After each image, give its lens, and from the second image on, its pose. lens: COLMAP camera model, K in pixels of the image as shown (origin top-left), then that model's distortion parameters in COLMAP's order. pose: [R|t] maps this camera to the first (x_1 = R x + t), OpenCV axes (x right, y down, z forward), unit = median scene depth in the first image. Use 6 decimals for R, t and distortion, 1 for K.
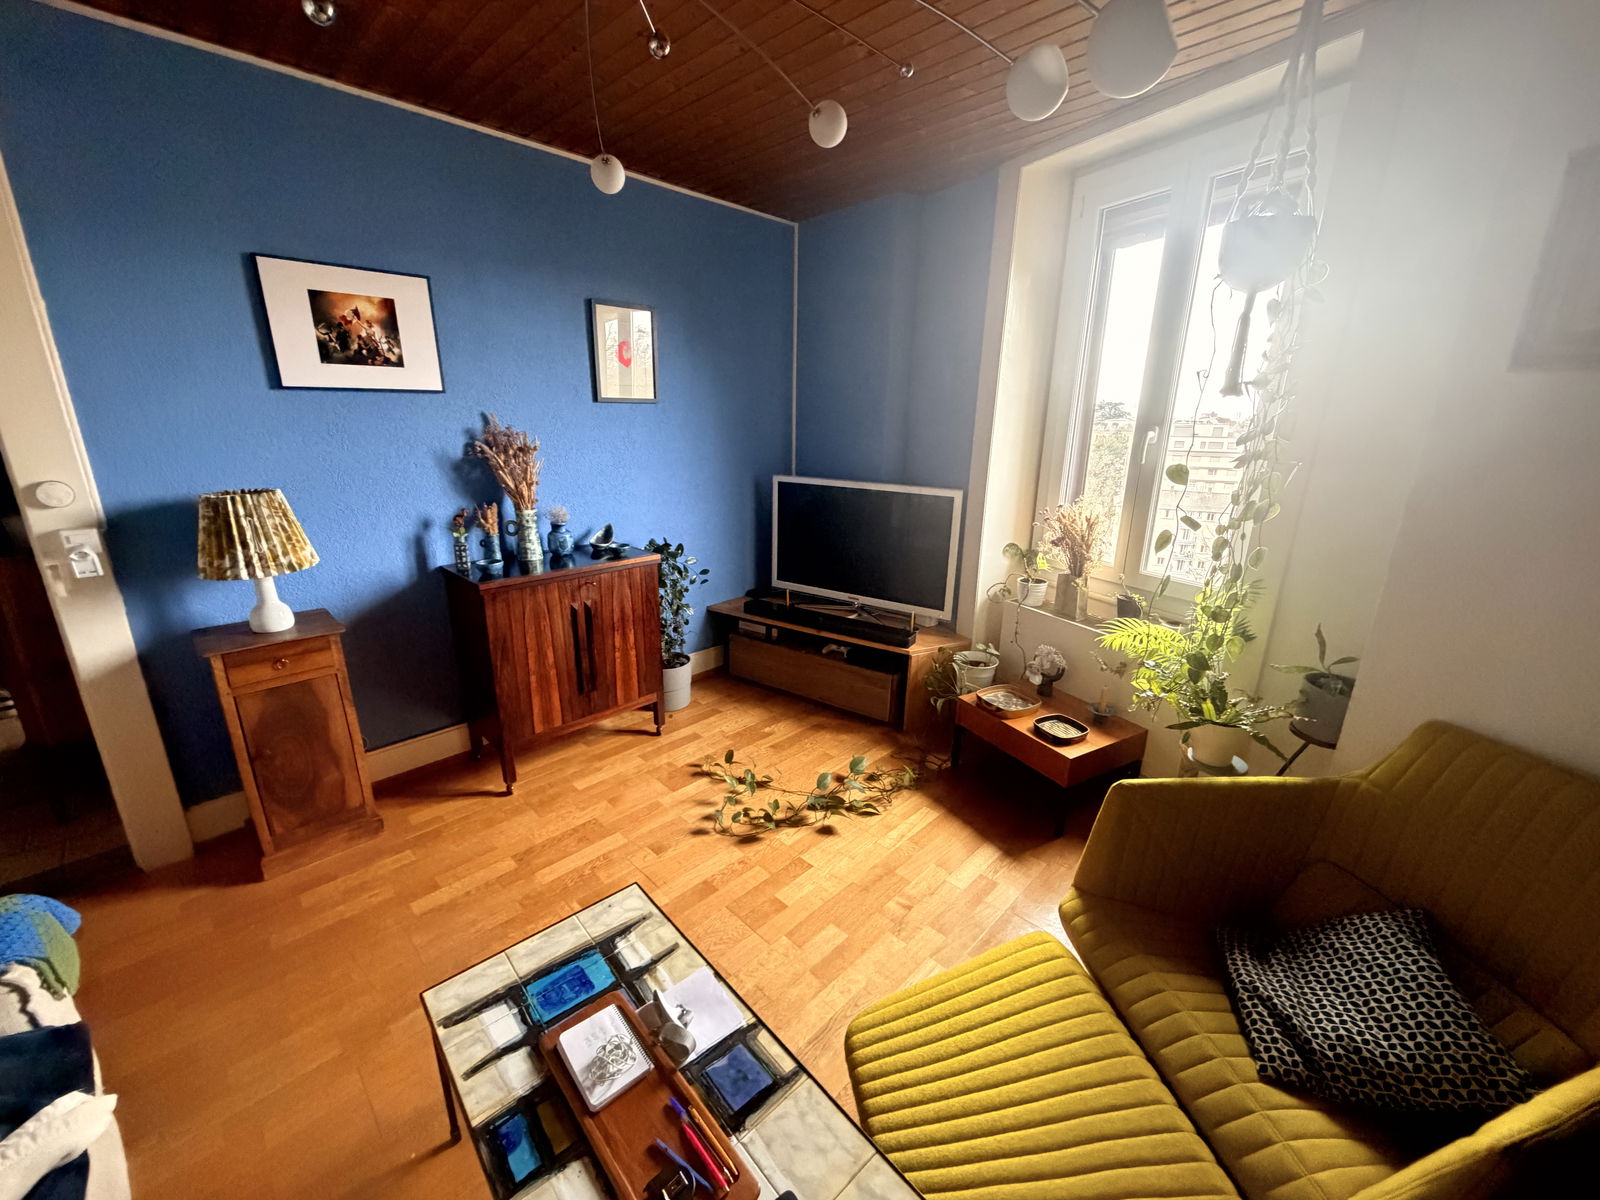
lens RADIAL K [[636.6, 0, 797.8], [0, 636.6, 599.9], [0, 0, 1]] dist [-0.003165, -0.000009]
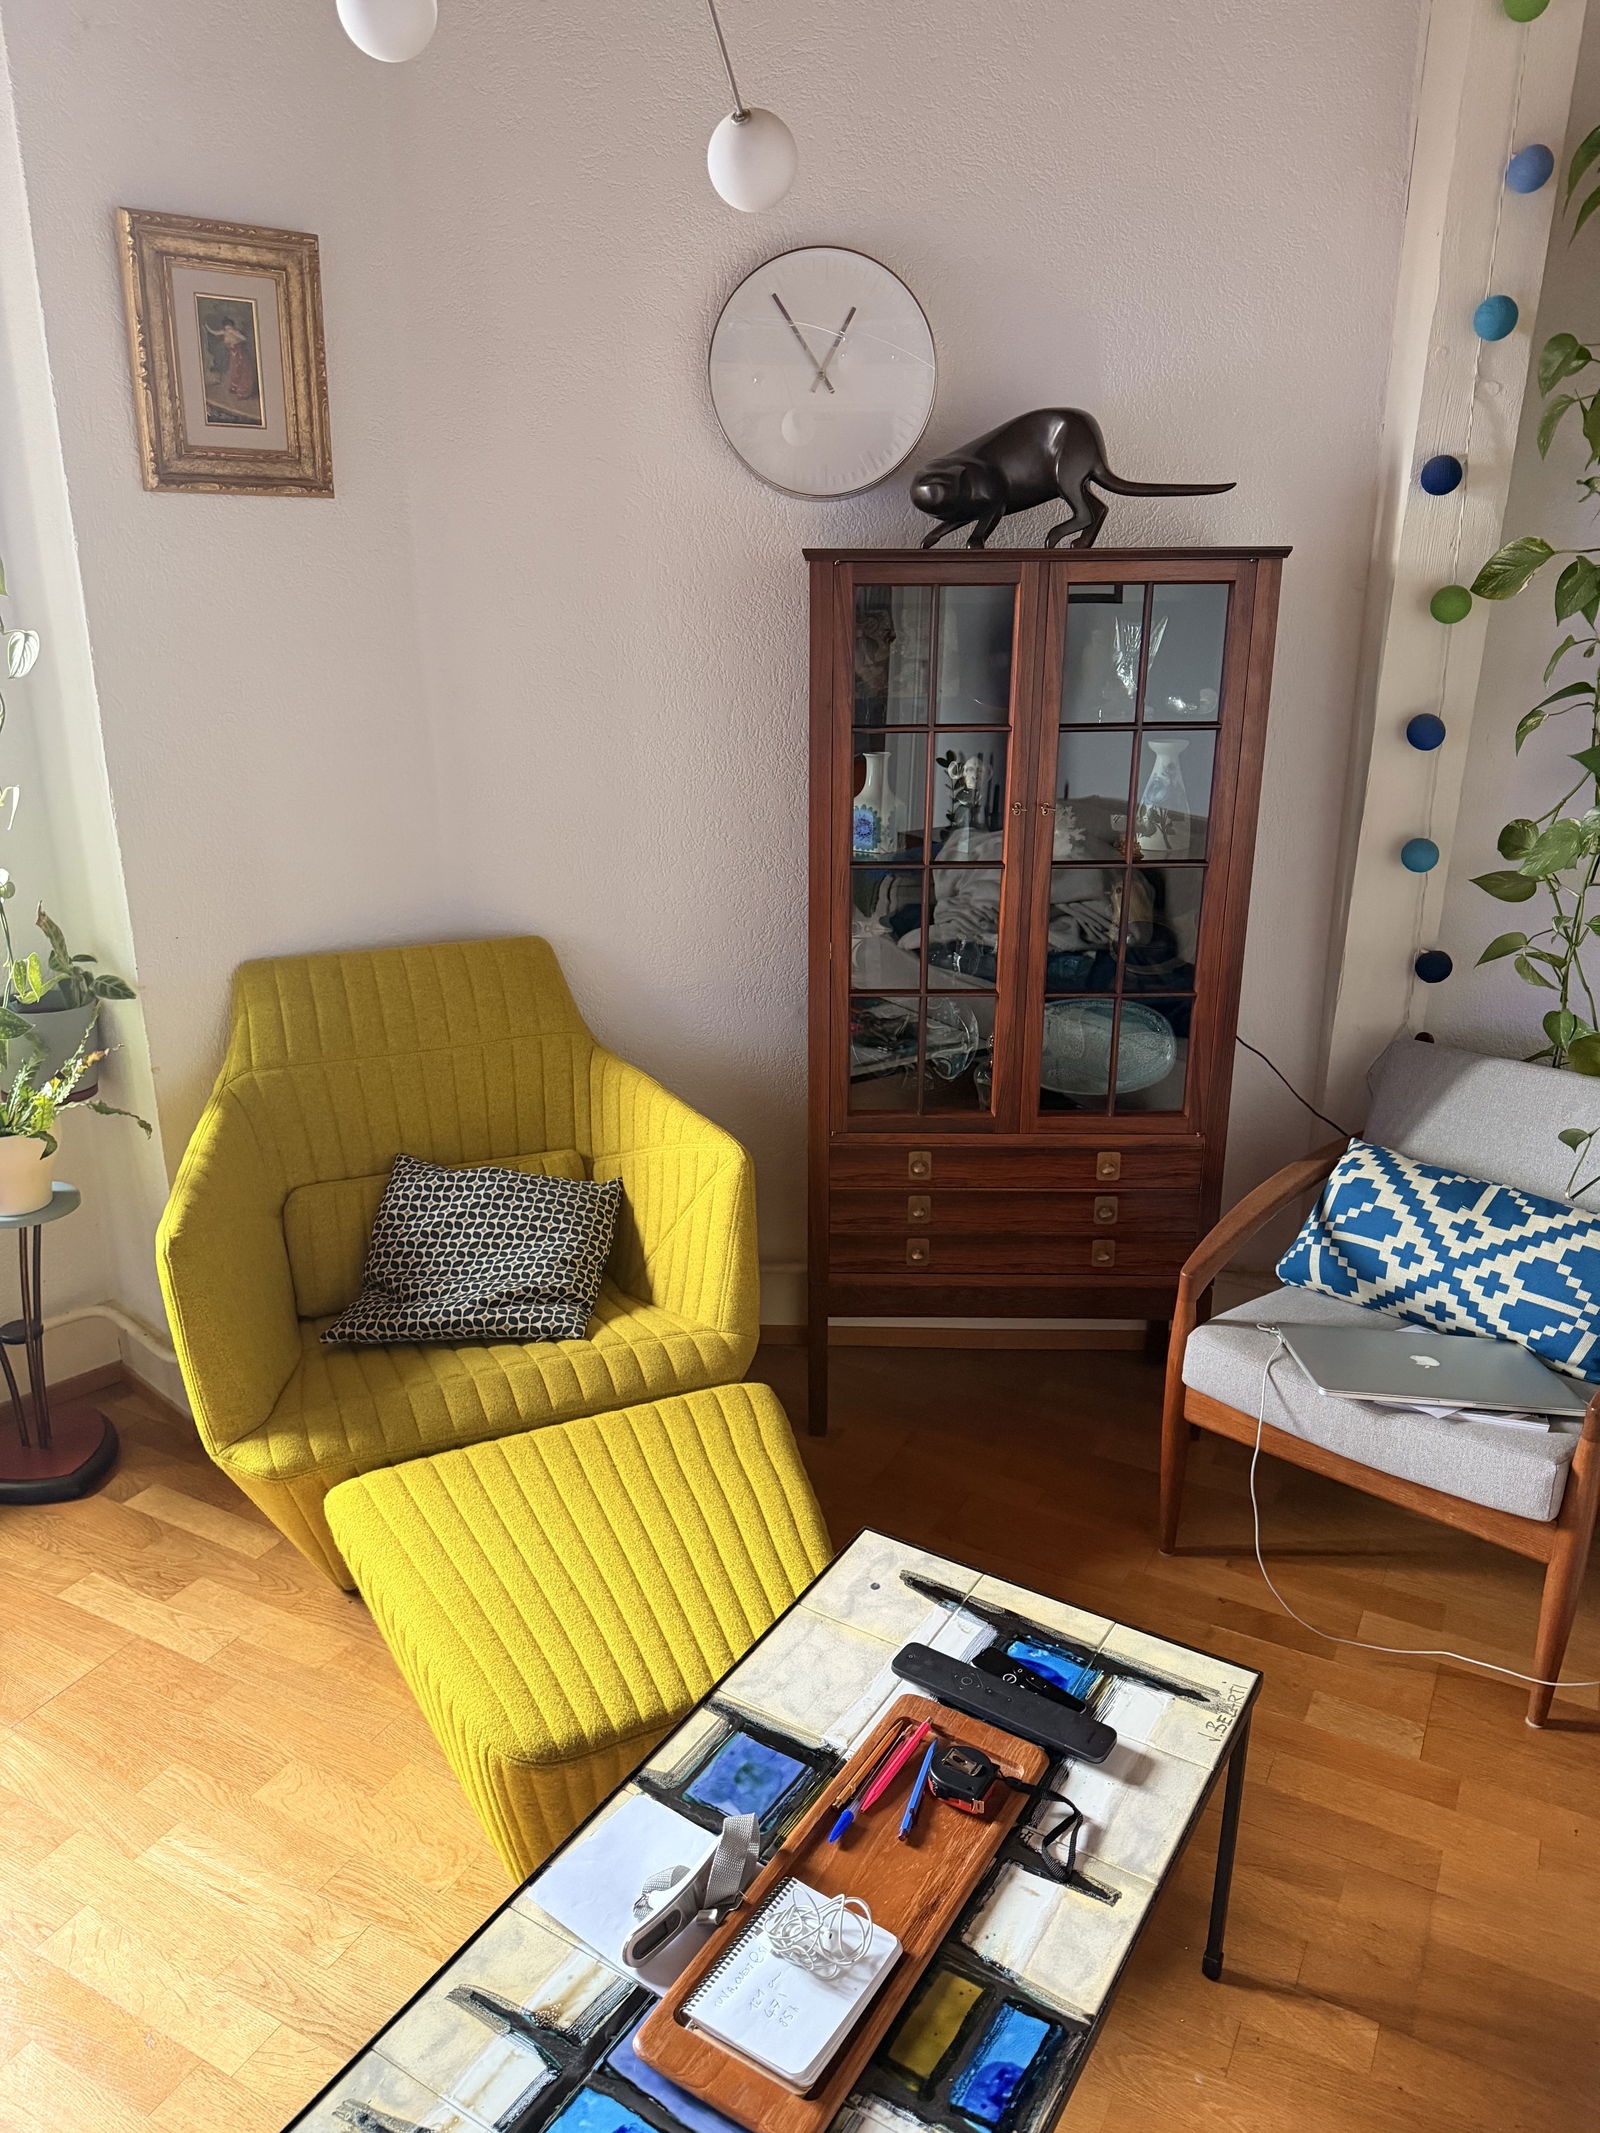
lens RADIAL K [[1510.7, 0, 792.2], [0, 1510.7, 1062.3], [0, 0, 1]] dist [0.011847, -0.018831]
pose [[-0.281231, -0.303416, 0.910411, -1.051139], [0.266178, 0.886812, 0.377775, -0.261660], [-0.921986, 0.348574, -0.168637, 0.927340]]
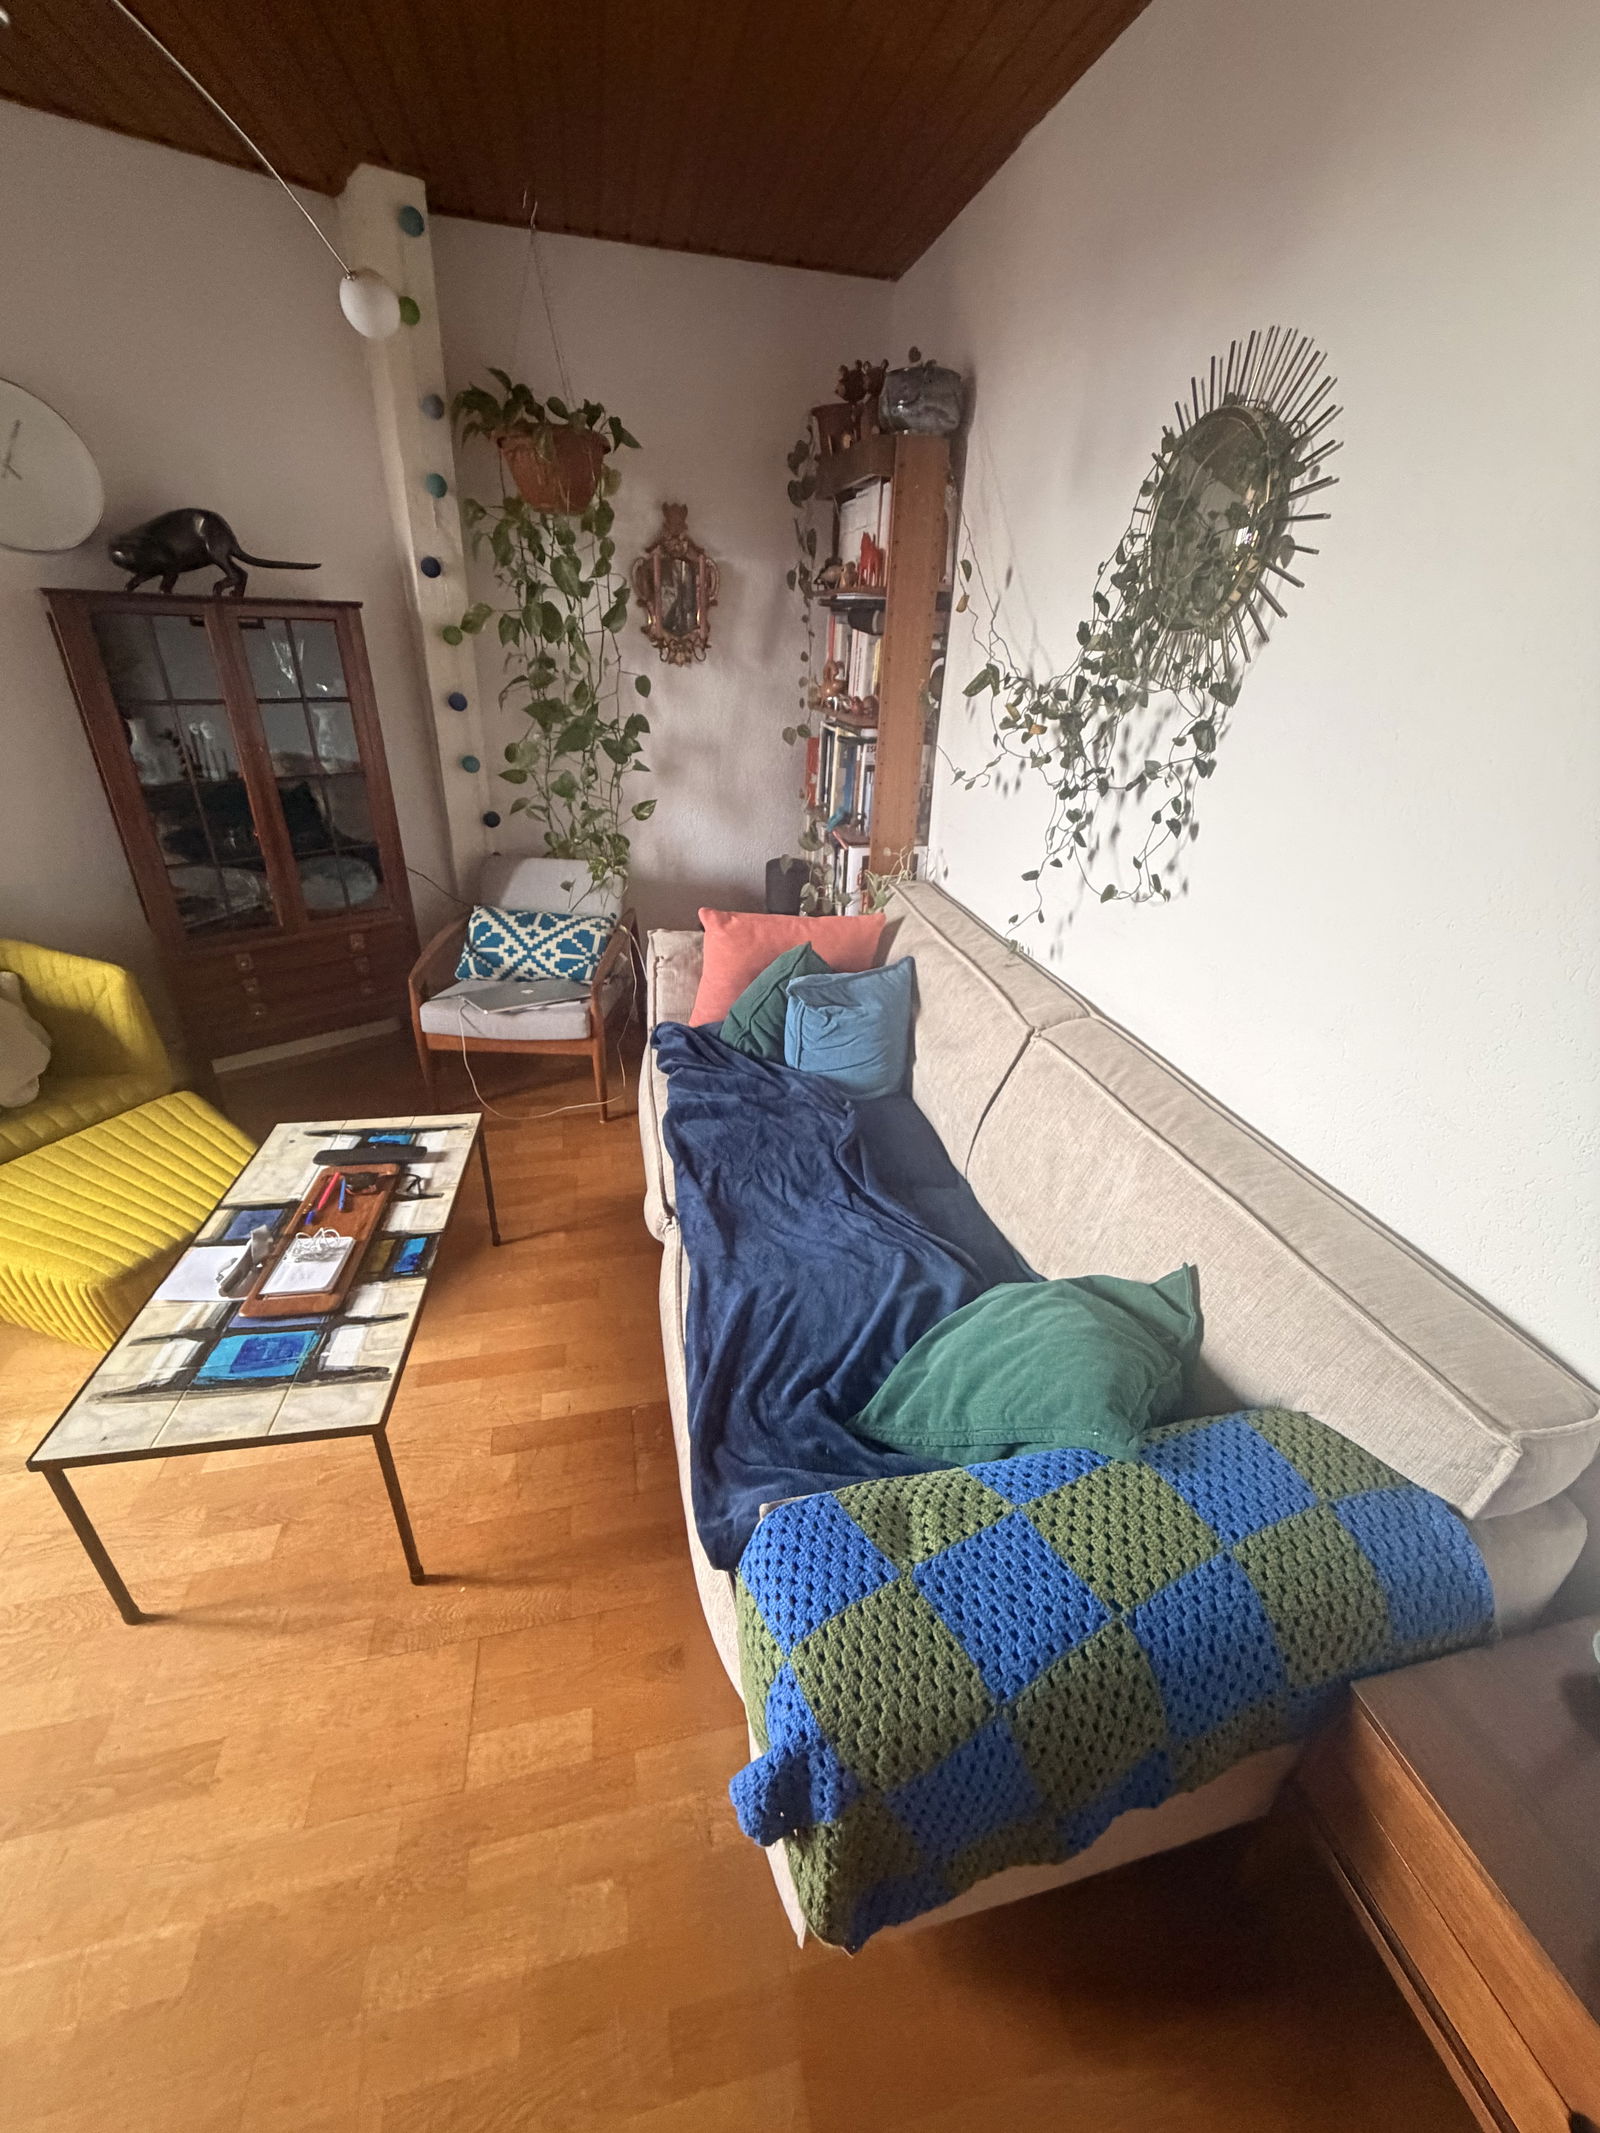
lens RADIAL K [[848.7, 0, 807.9], [0, 848.7, 1066.6], [0, 0, 1]] dist [-0.003165, -0.000009]
pose [[-0.847309, -0.277459, 0.452862, -1.490039], [0.105389, 0.747893, 0.655400, -0.346291], [-0.520539, 0.603053, -0.604455, 1.180766]]
